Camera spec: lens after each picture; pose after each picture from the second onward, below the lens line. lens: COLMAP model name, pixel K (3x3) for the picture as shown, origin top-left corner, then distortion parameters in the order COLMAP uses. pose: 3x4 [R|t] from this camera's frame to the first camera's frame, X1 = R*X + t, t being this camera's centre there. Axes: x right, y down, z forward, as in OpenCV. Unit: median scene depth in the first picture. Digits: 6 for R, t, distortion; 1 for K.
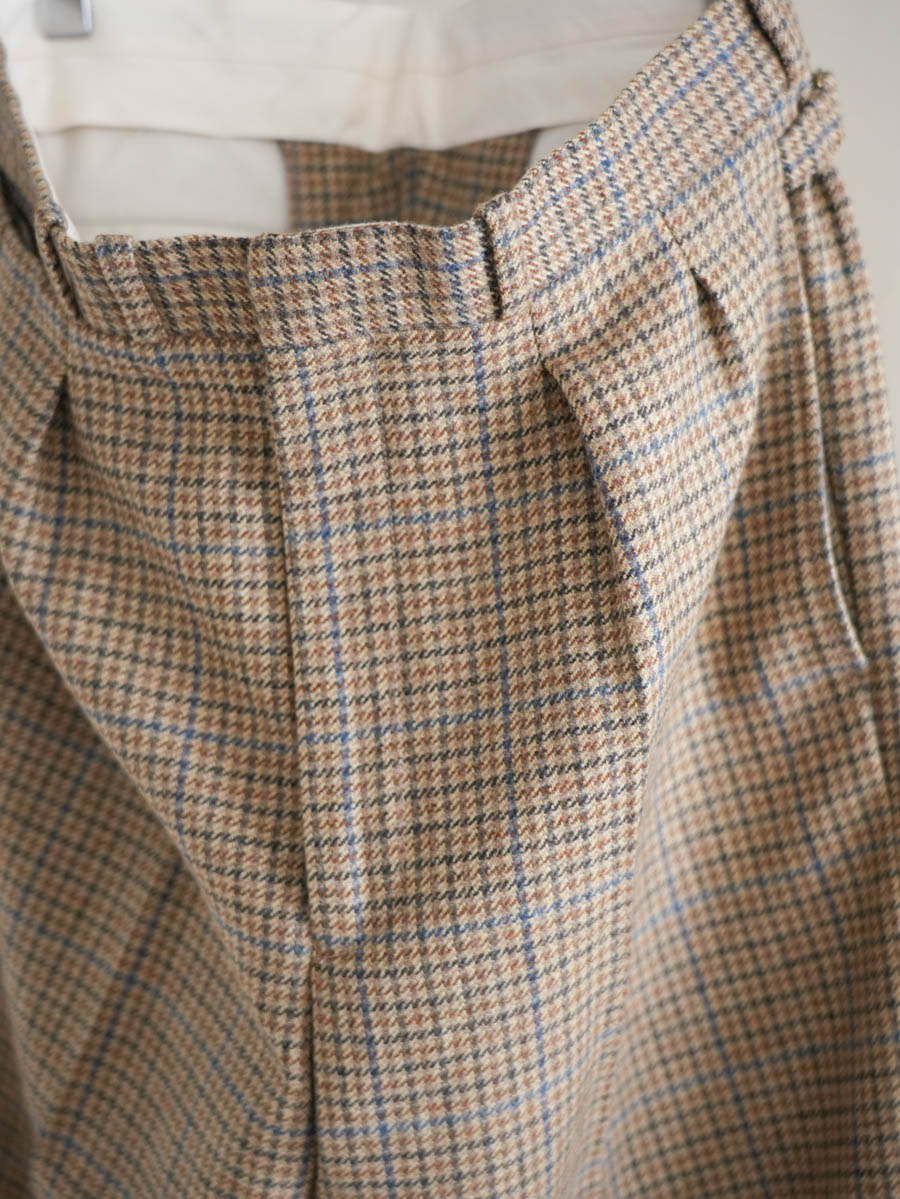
lens RADIAL K [[2031.9, 0, 449.4], [0, 2031.9, 652.0], [0, 0, 1]] dist [0.038739, -0.017876]
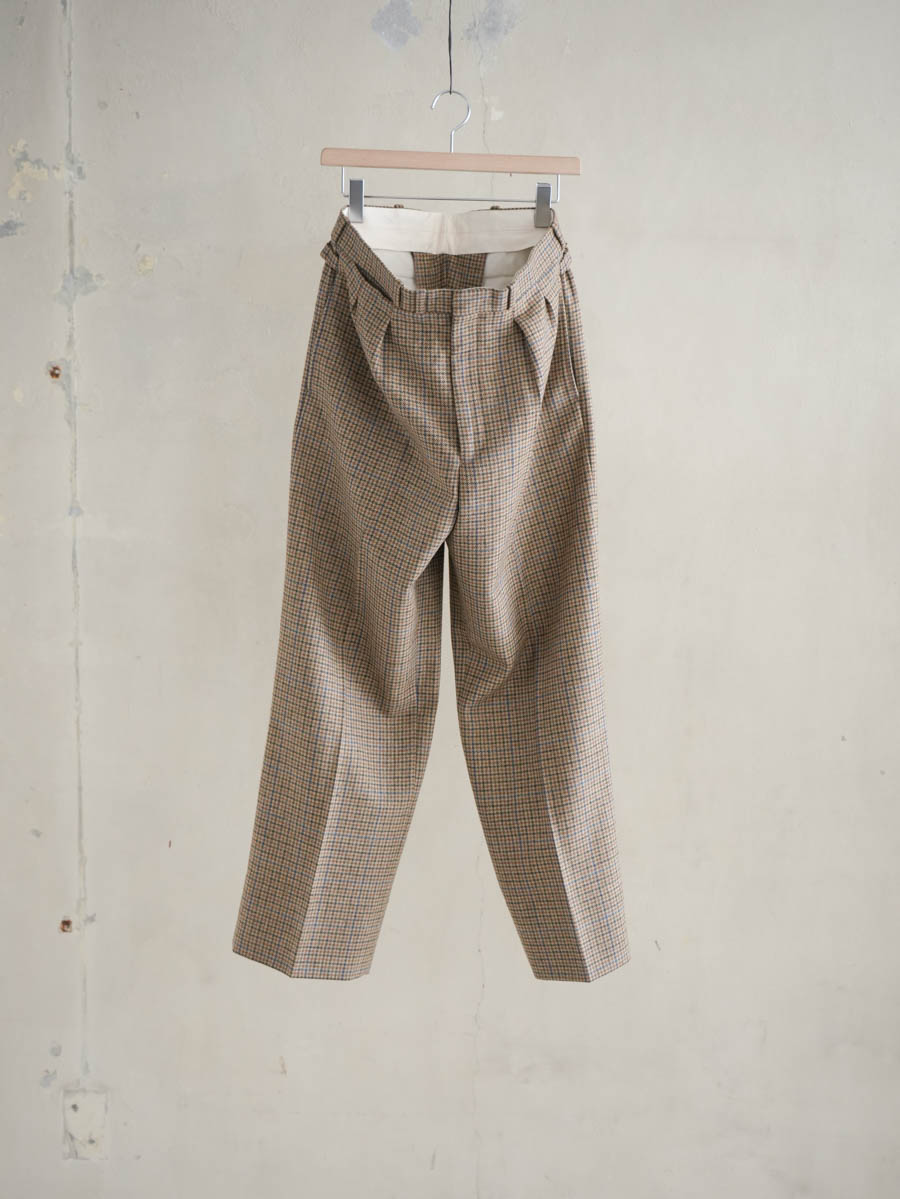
lens RADIAL K [[1755.7, 0, 452.9], [0, 1755.7, 666.2], [0, 0, 1]] dist [0.006033, 0.148695]
pose [[0.961033, -0.048893, 0.272075, -1.075484], [0.025449, 0.995703, 0.089038, 0.240956], [-0.275259, -0.078645, 0.958148, -2.454245]]
